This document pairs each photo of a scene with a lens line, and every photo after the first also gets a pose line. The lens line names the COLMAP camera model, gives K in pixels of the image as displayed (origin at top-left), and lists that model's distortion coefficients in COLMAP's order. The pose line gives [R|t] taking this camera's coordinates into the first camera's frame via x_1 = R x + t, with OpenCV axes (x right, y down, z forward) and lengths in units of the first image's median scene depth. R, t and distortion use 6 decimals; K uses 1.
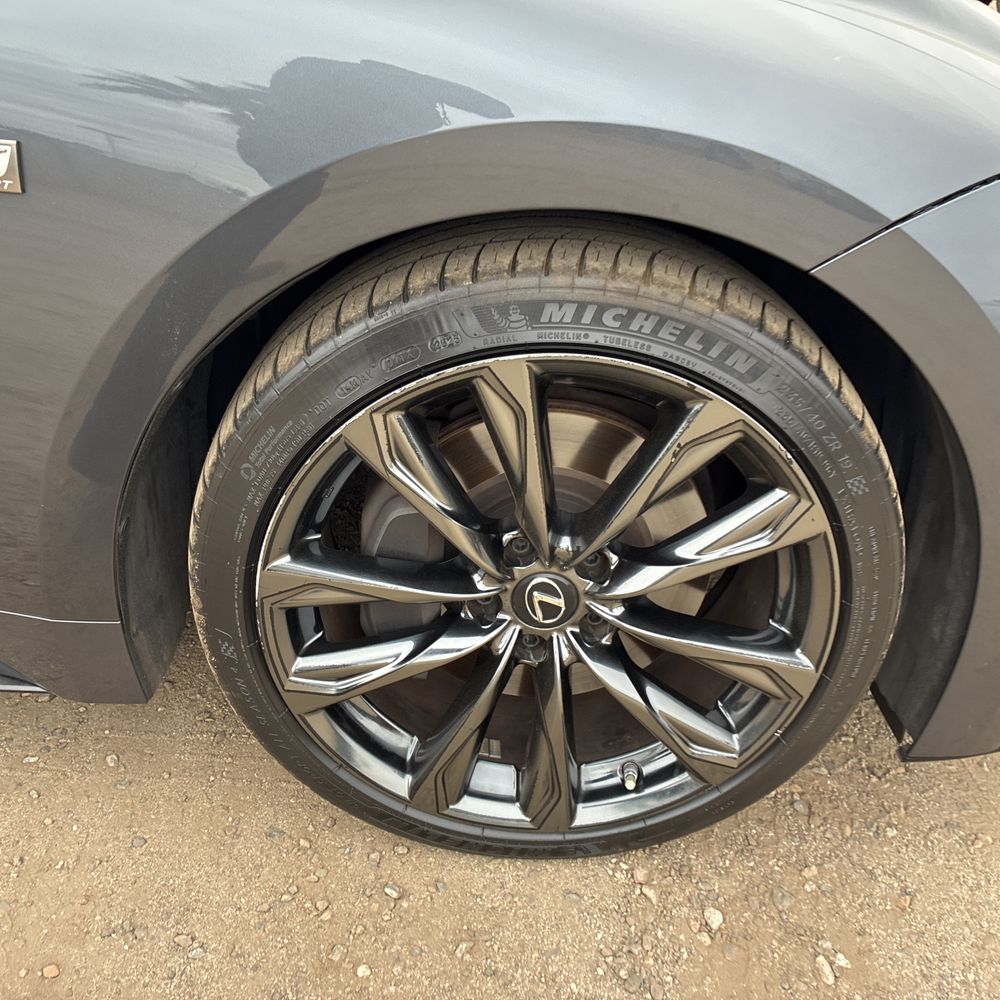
lens RADIAL K [[1017.5, 0, 491.8], [0, 1017.5, 497.8], [0, 0, 1]] dist [0.018654, -0.008885]
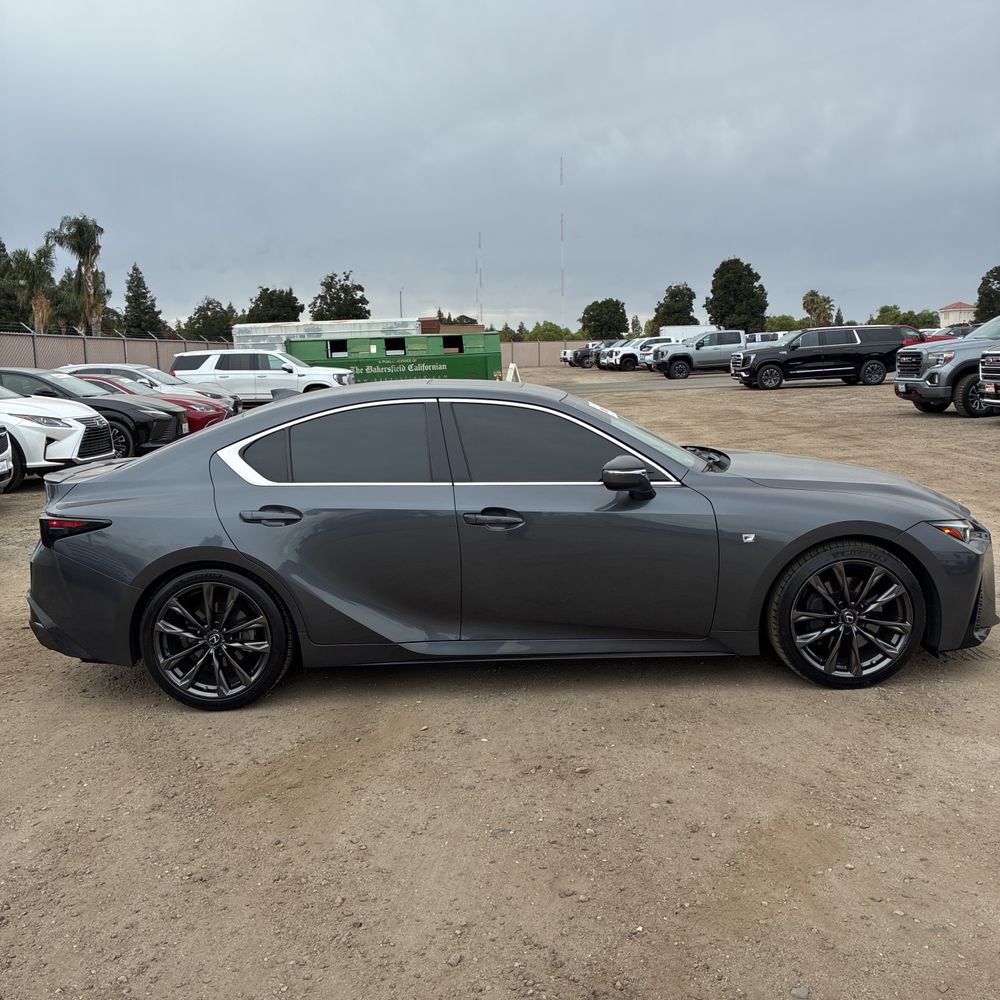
lens RADIAL K [[1017.5, 0, 491.8], [0, 1017.5, 497.8], [0, 0, 1]] dist [0.018654, -0.008885]
pose [[0.993756, -0.100375, -0.048712, -1.345946], [0.075448, 0.926218, -0.369362, 1.245856], [0.082193, 0.363381, 0.928008, -3.832161]]
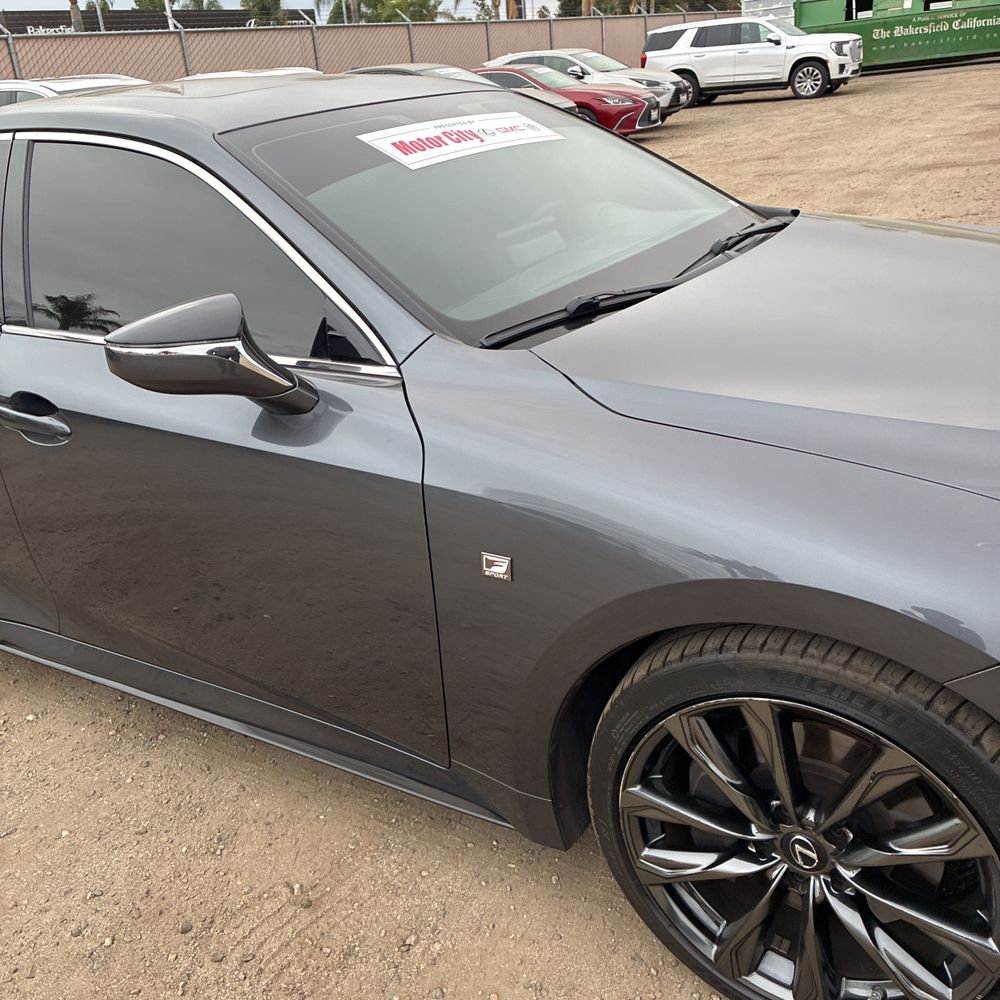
lens RADIAL K [[1017.5, 0, 491.8], [0, 1017.5, 497.8], [0, 0, 1]] dist [0.018654, -0.008885]
pose [[0.829805, 0.061791, -0.554621, 0.478380], [-0.122257, 0.989837, -0.072638, -0.249685], [0.544496, 0.128082, 0.828926, -0.546341]]
